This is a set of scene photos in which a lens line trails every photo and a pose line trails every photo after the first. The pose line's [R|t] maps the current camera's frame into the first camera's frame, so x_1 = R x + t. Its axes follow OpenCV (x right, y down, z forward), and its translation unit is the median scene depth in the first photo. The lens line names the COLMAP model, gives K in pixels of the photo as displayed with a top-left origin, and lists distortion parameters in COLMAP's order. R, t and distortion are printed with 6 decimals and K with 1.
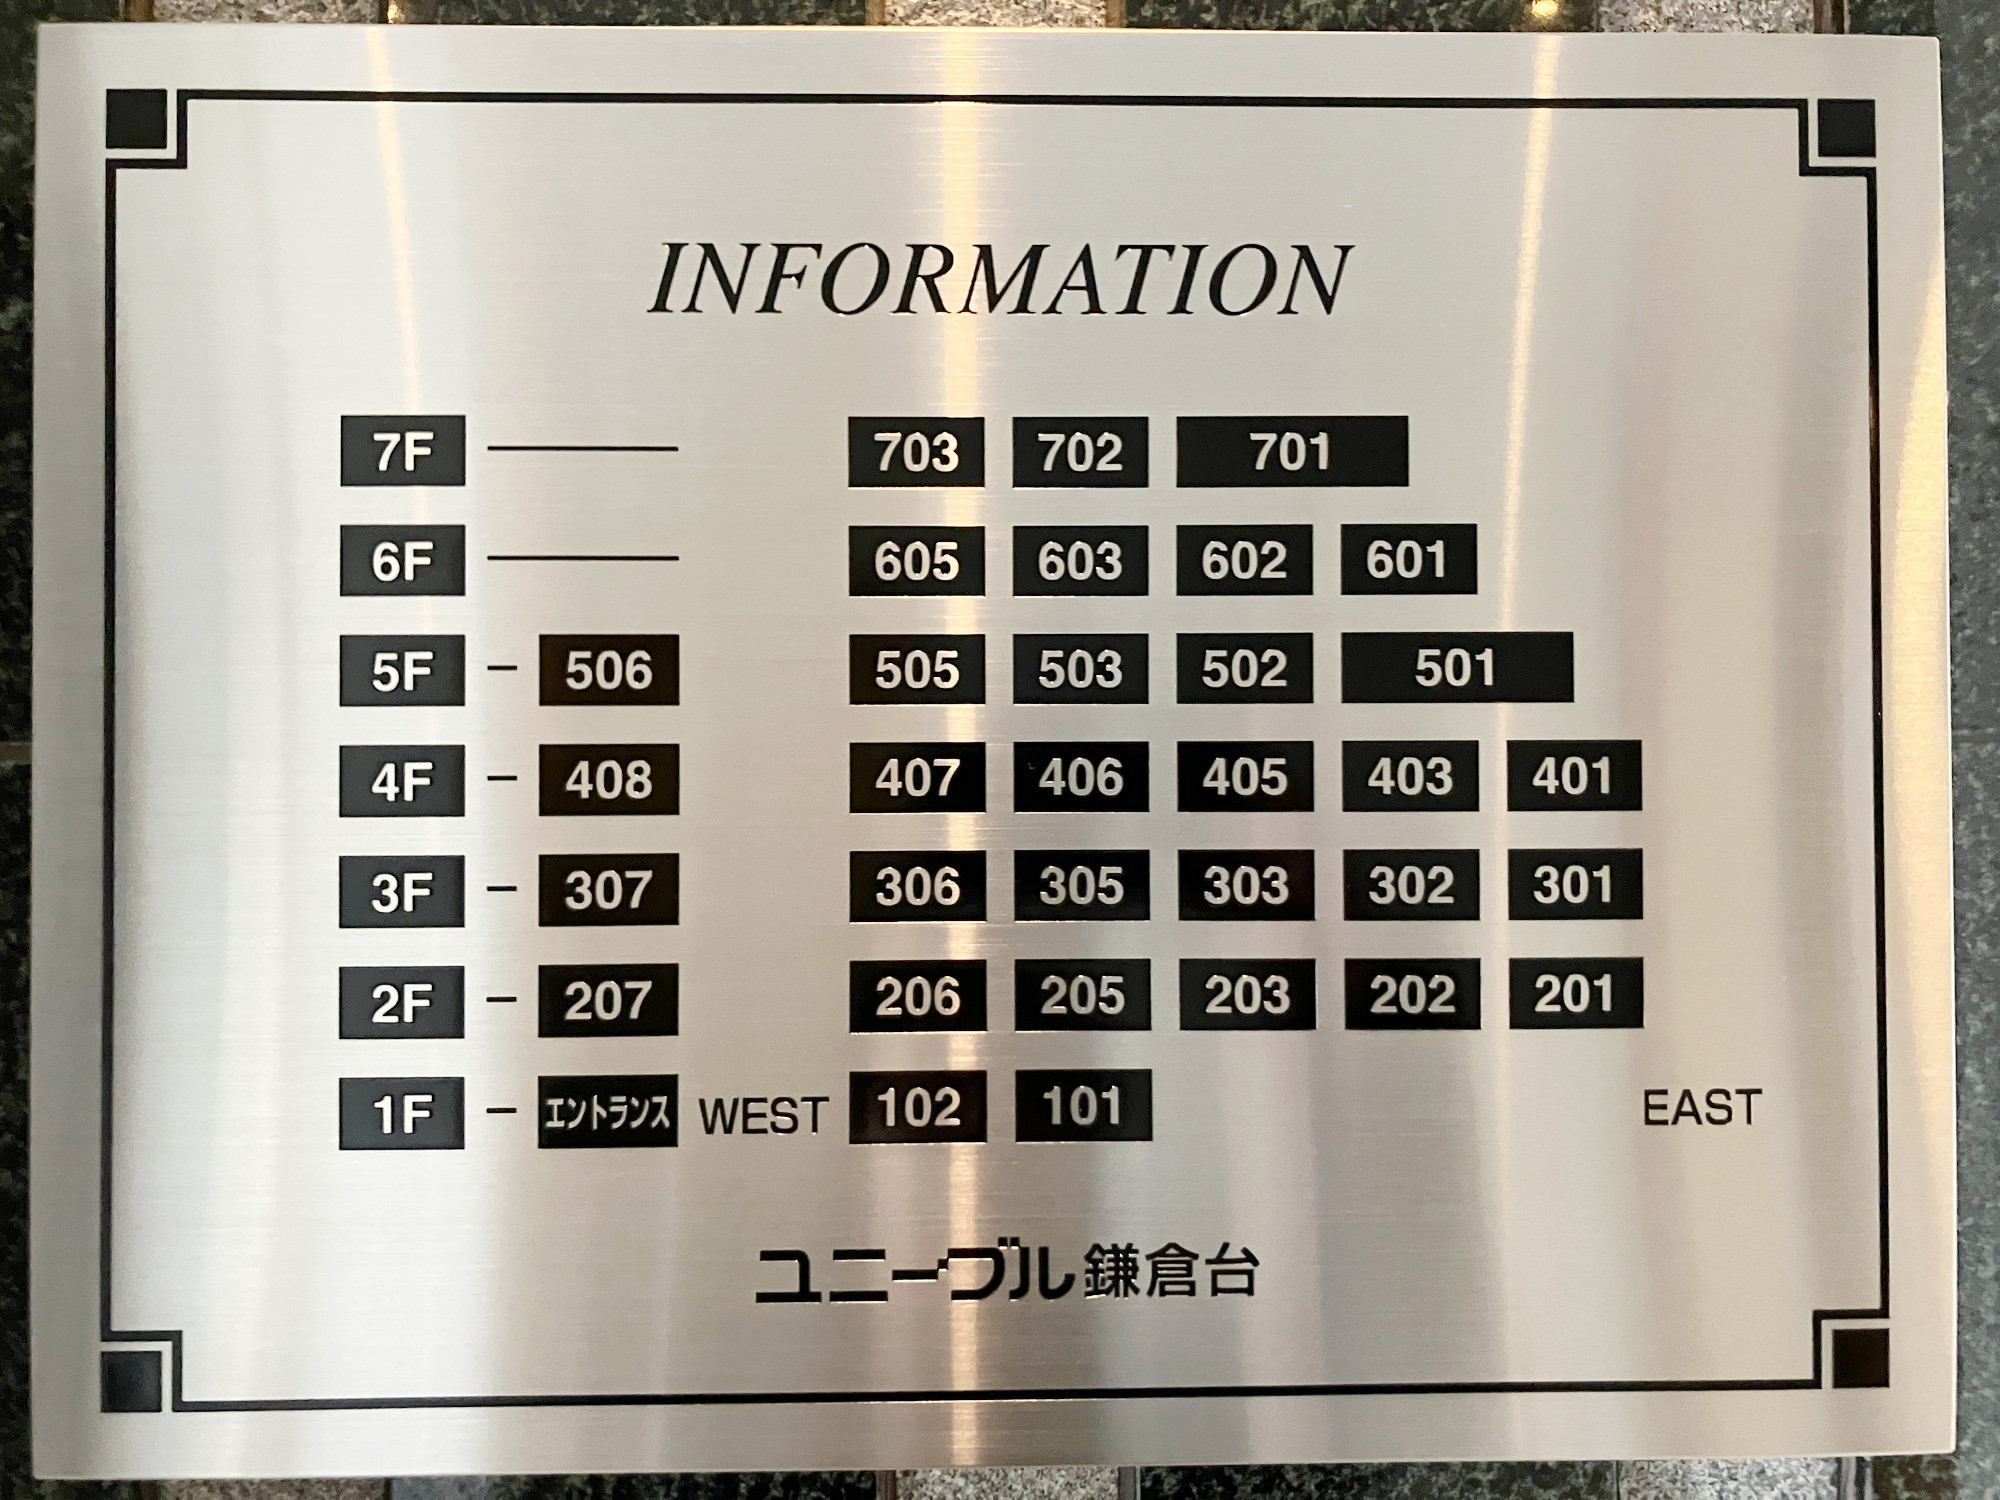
lens RADIAL K [[1658.2, 0, 998.2], [0, 1658.2, 750.2], [0, 0, 1]] dist [0.006911, -0.005057]
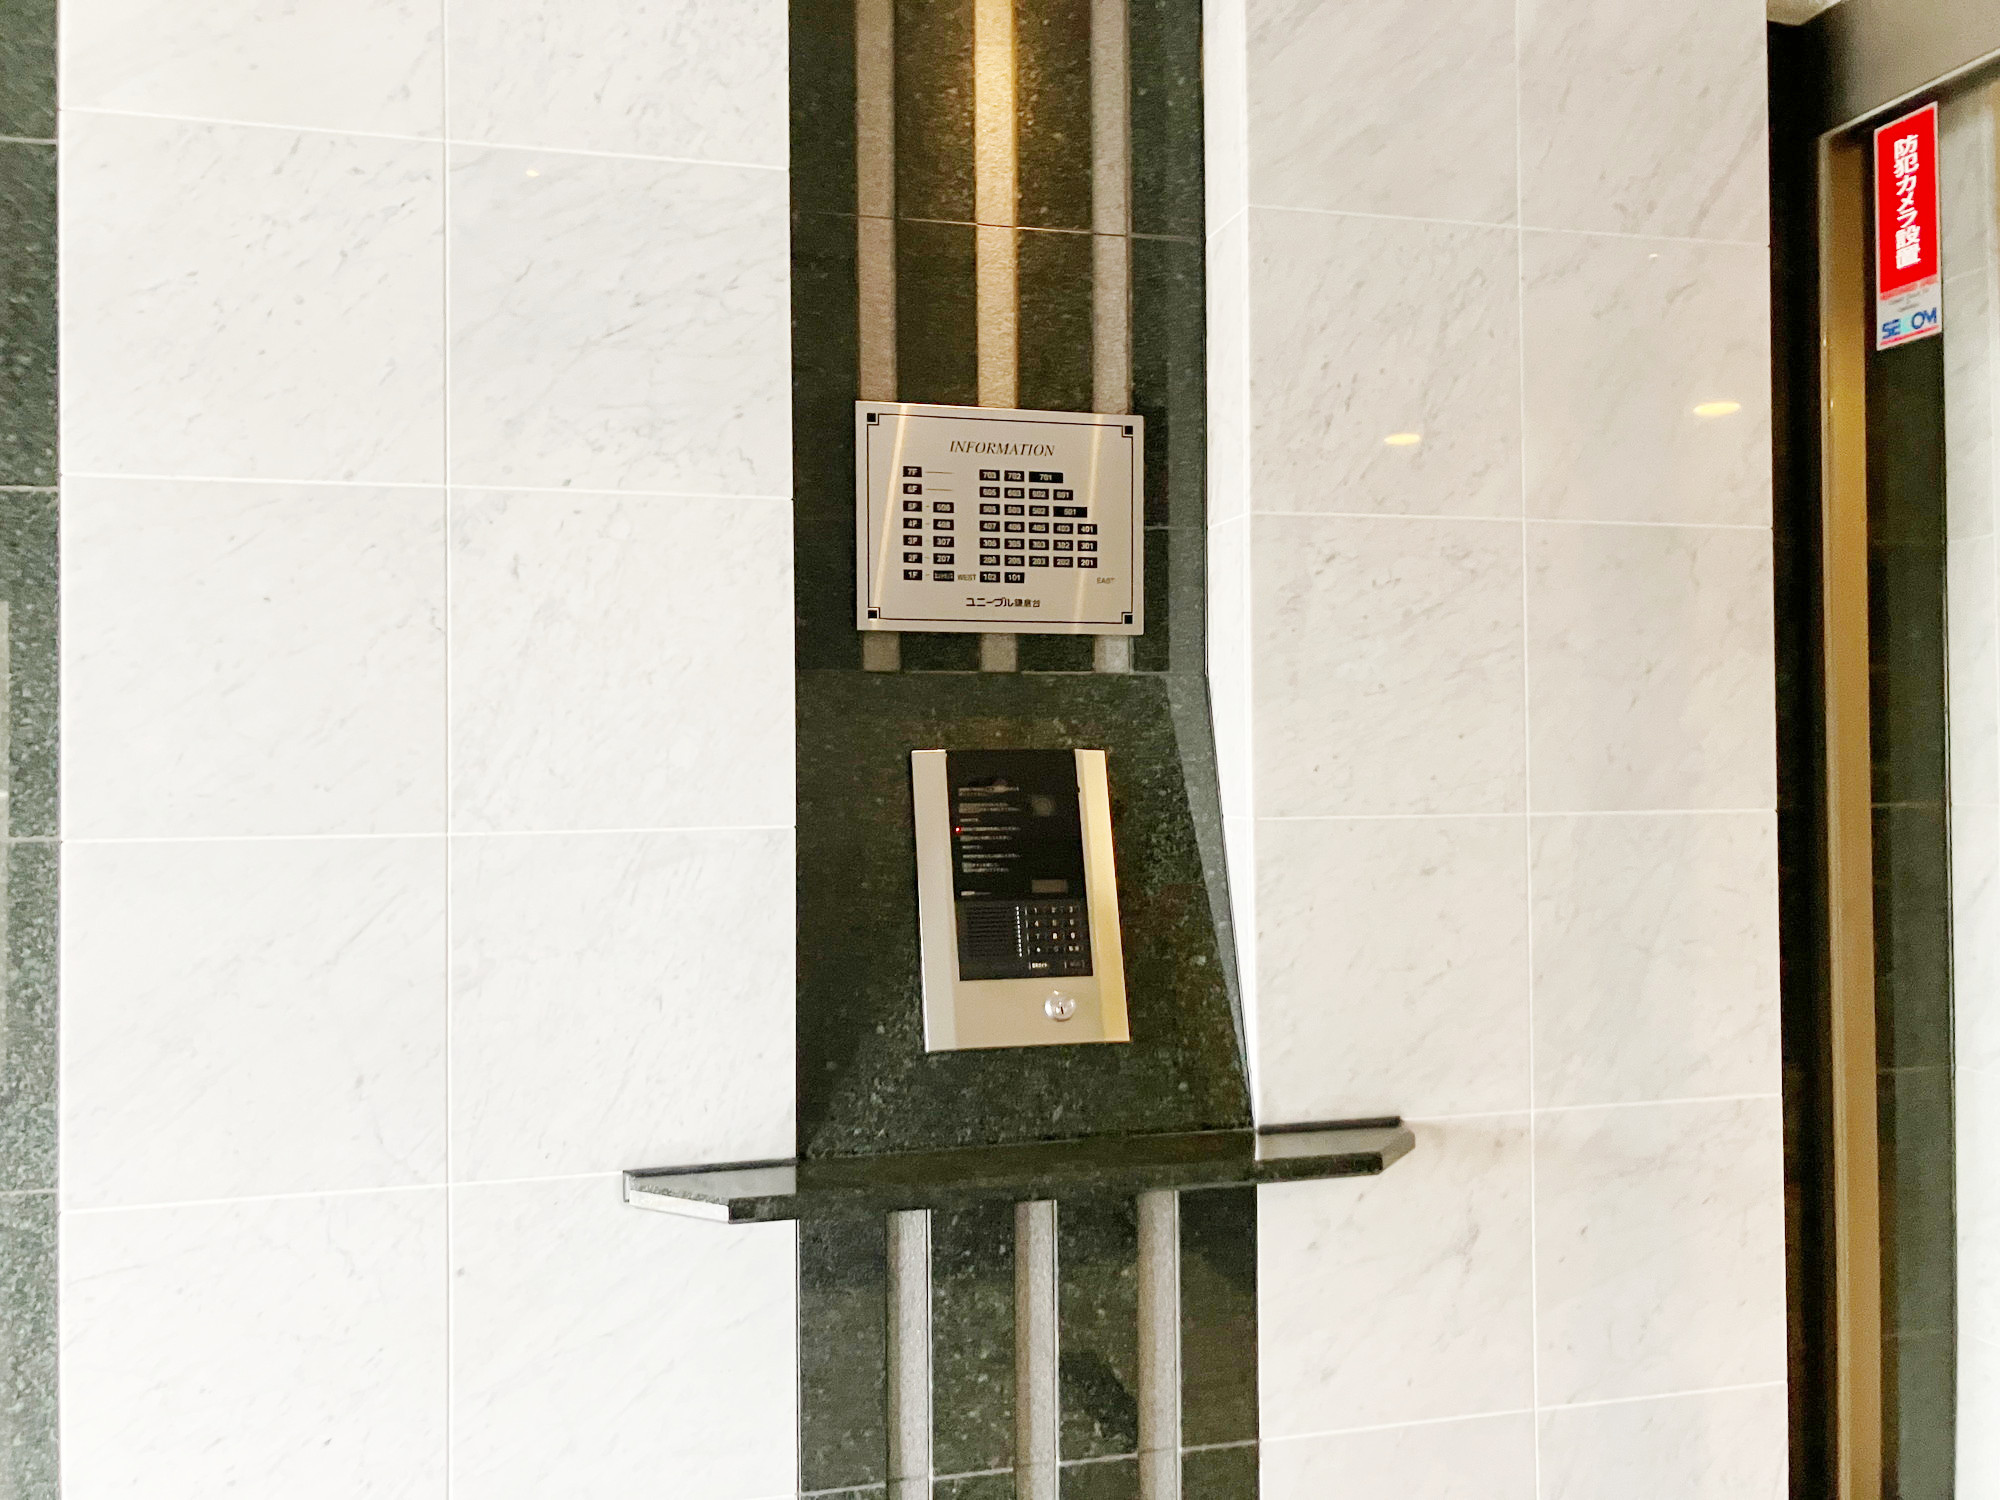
lens RADIAL K [[1658.2, 0, 998.3], [0, 1658.2, 746.6], [0, 0, 1]] dist [0.006911, -0.005057]
pose [[0.969150, 0.001130, 0.246468, -1.602151], [-0.005766, 0.999820, 0.018090, 0.755818], [-0.246403, -0.018953, 0.968982, -5.259585]]
